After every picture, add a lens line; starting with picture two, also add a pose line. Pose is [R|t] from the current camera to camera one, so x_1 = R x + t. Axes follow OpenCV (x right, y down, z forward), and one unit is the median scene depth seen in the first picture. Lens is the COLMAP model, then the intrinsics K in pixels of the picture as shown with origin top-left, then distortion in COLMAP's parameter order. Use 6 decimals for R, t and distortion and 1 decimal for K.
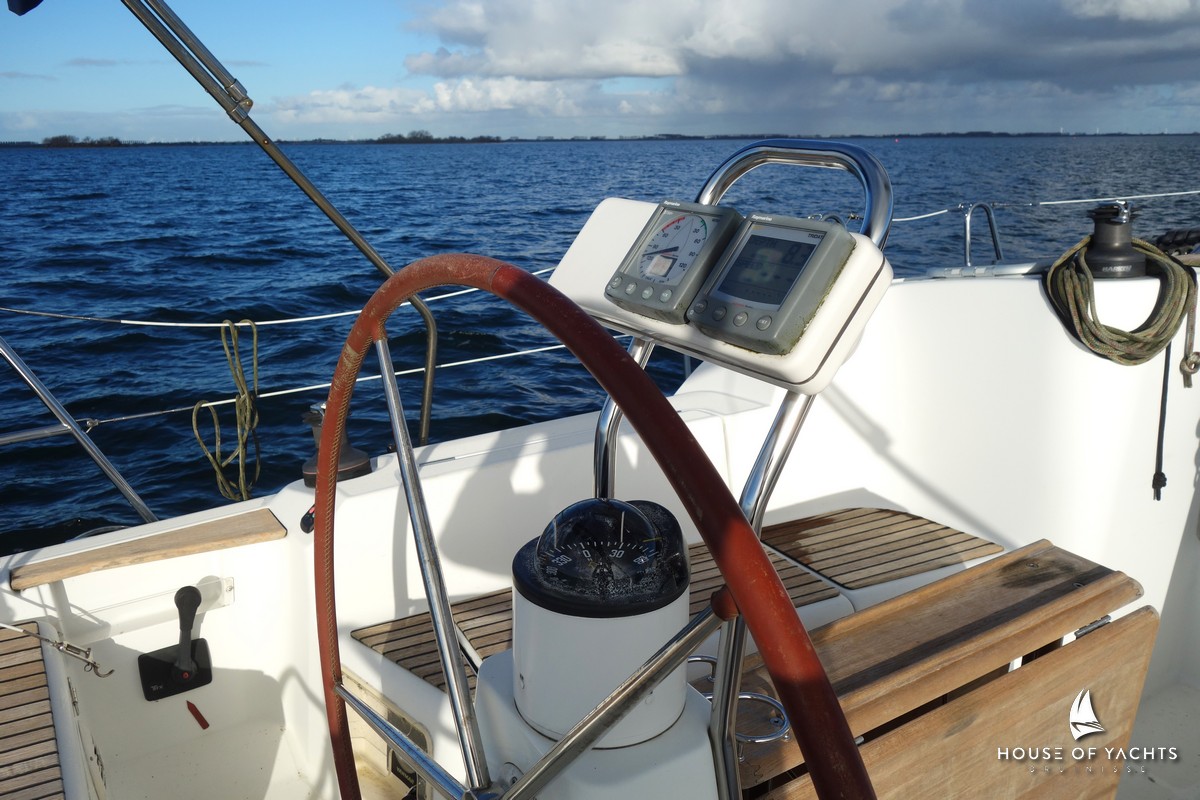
lens RADIAL K [[933.4, 0, 600.0], [0, 933.4, 400.0], [0, 0, 1]] dist [-0.006816, -0.007418]
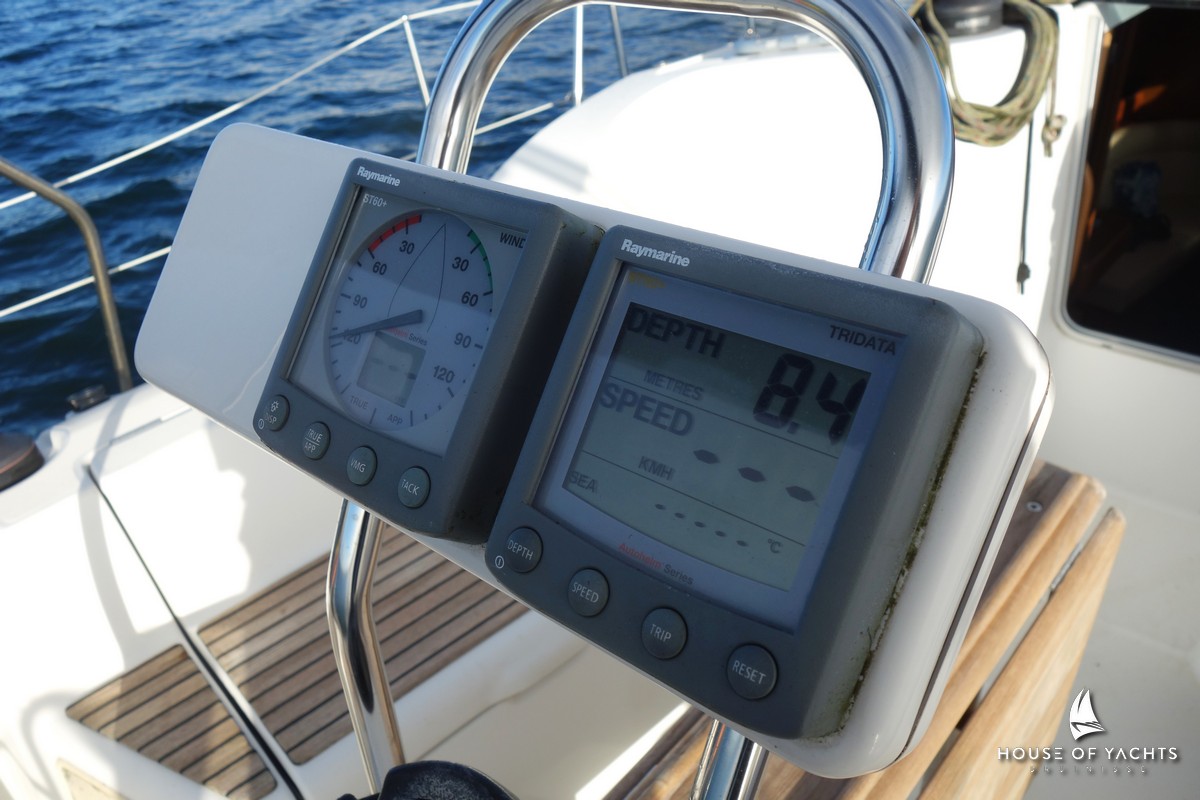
lens RADIAL K [[933.4, 0, 600.0], [0, 933.4, 400.0], [0, 0, 1]] dist [-0.006816, -0.007418]
pose [[0.957764, -0.208357, 0.198183, 0.030802], [0.153641, 0.953362, 0.259797, -0.092855], [-0.243071, -0.218375, 0.945108, 0.270256]]
